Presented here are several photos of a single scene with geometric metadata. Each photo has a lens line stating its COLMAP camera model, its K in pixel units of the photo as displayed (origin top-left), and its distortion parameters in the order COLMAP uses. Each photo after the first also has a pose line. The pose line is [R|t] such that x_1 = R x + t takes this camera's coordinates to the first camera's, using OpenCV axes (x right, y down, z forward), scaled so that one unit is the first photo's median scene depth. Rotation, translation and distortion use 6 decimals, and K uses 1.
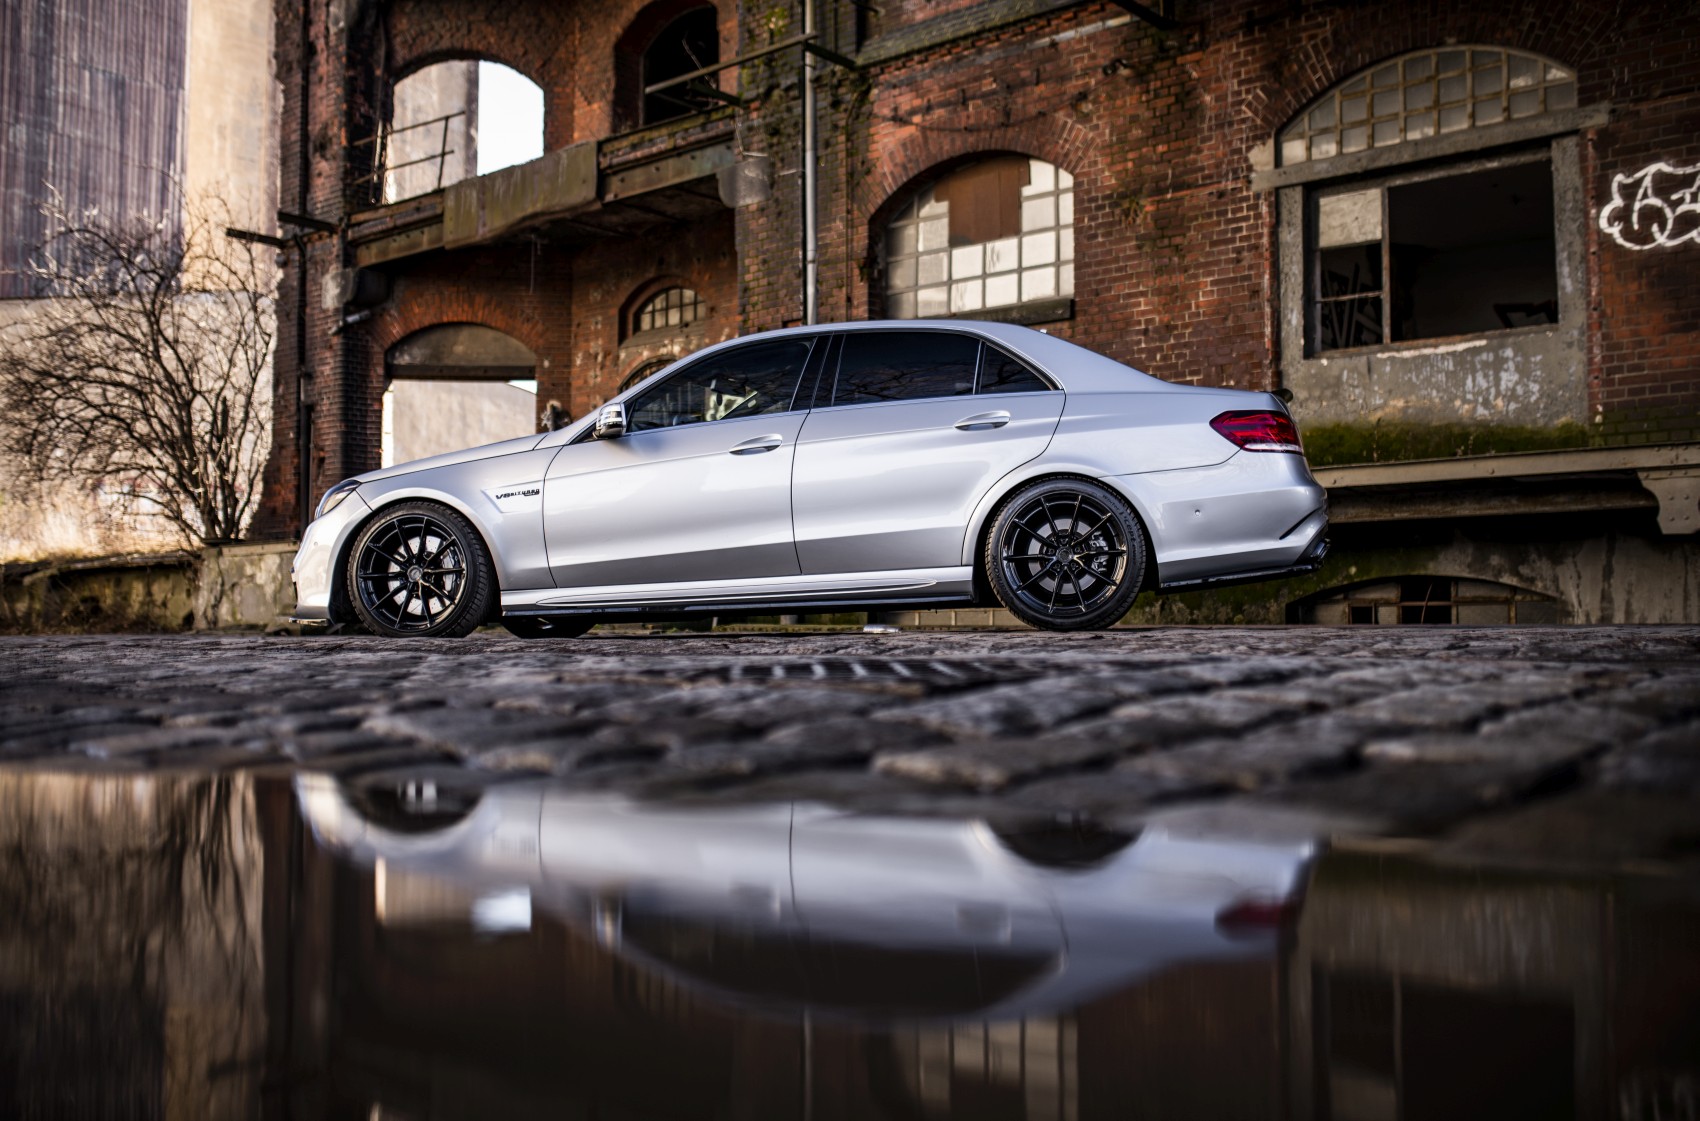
lens RADIAL K [[1634.4, 0, 860.6], [0, 1634.4, 553.6], [0, 0, 1]] dist [-0.069372, 0.107187]
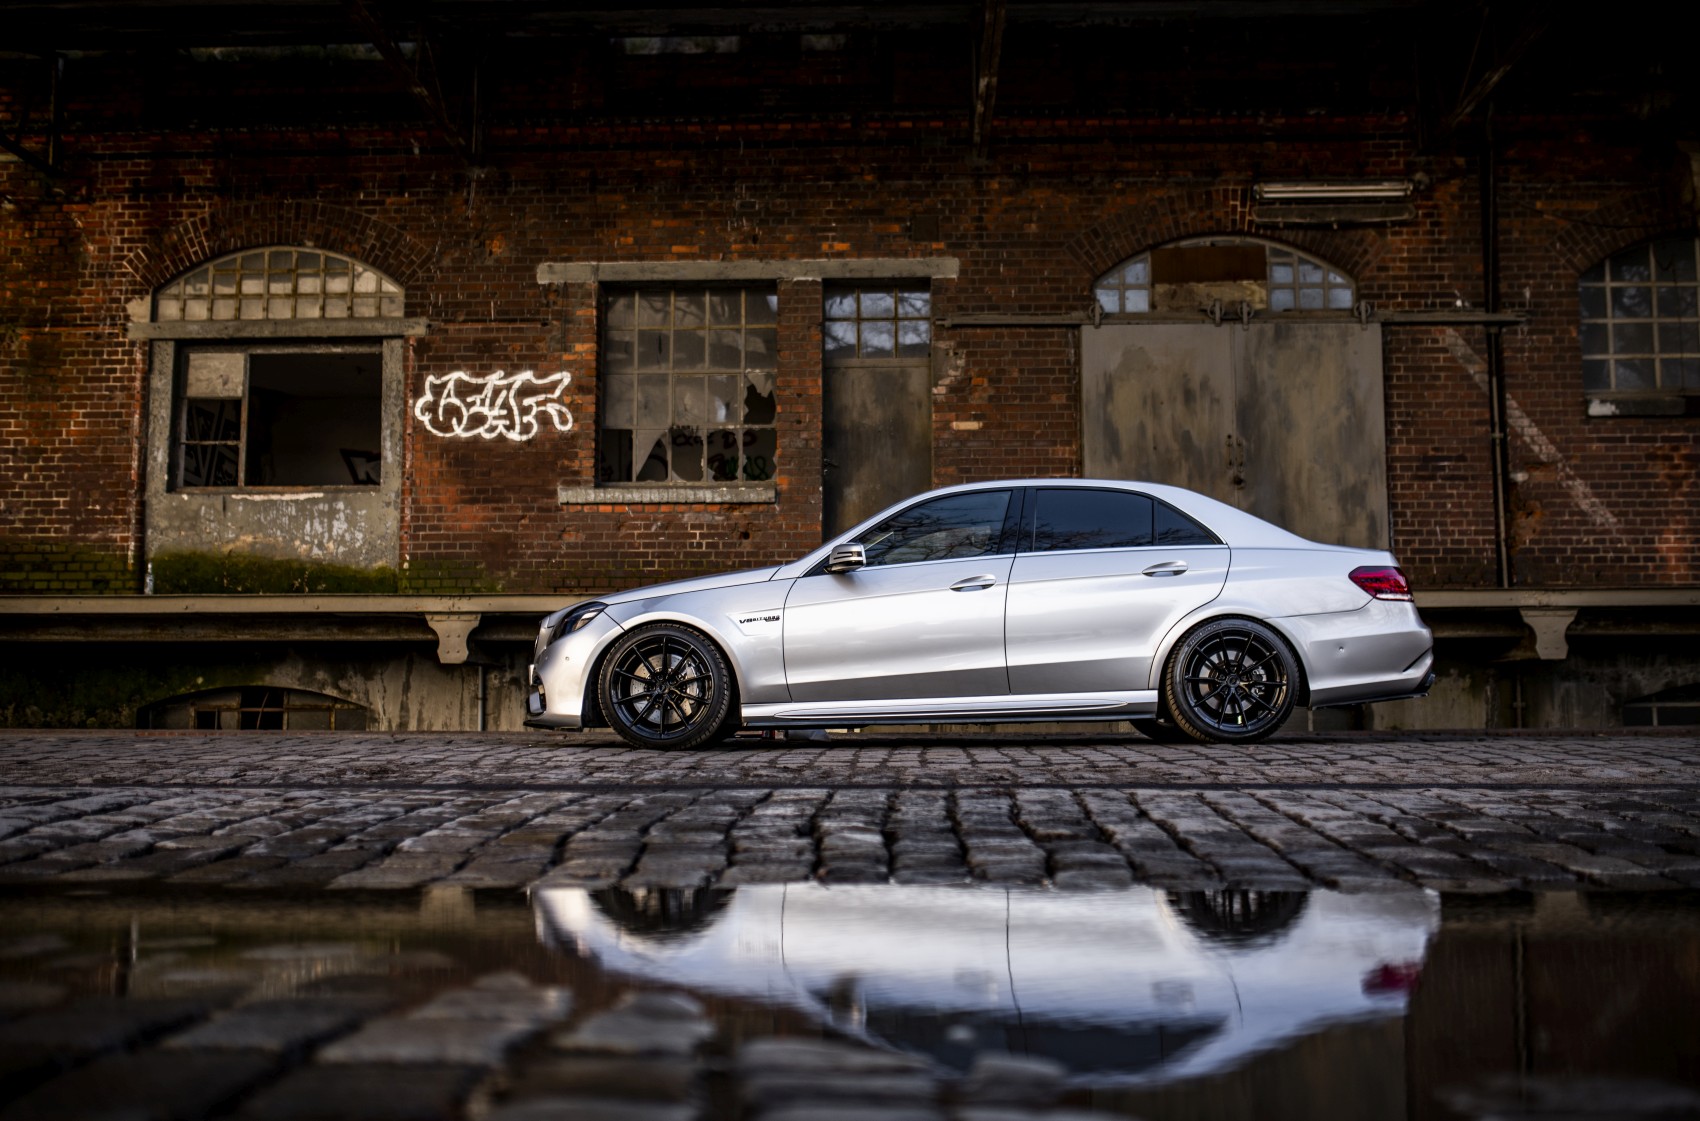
lens RADIAL K [[1634.4, 0, 860.6], [0, 1634.4, 553.6], [0, 0, 1]] dist [-0.069372, 0.107187]
pose [[0.781875, 0.061792, 0.620366, -0.047703], [-0.030607, 0.997681, -0.060801, -0.022624], [-0.622684, 0.028551, 0.781953, -0.186226]]
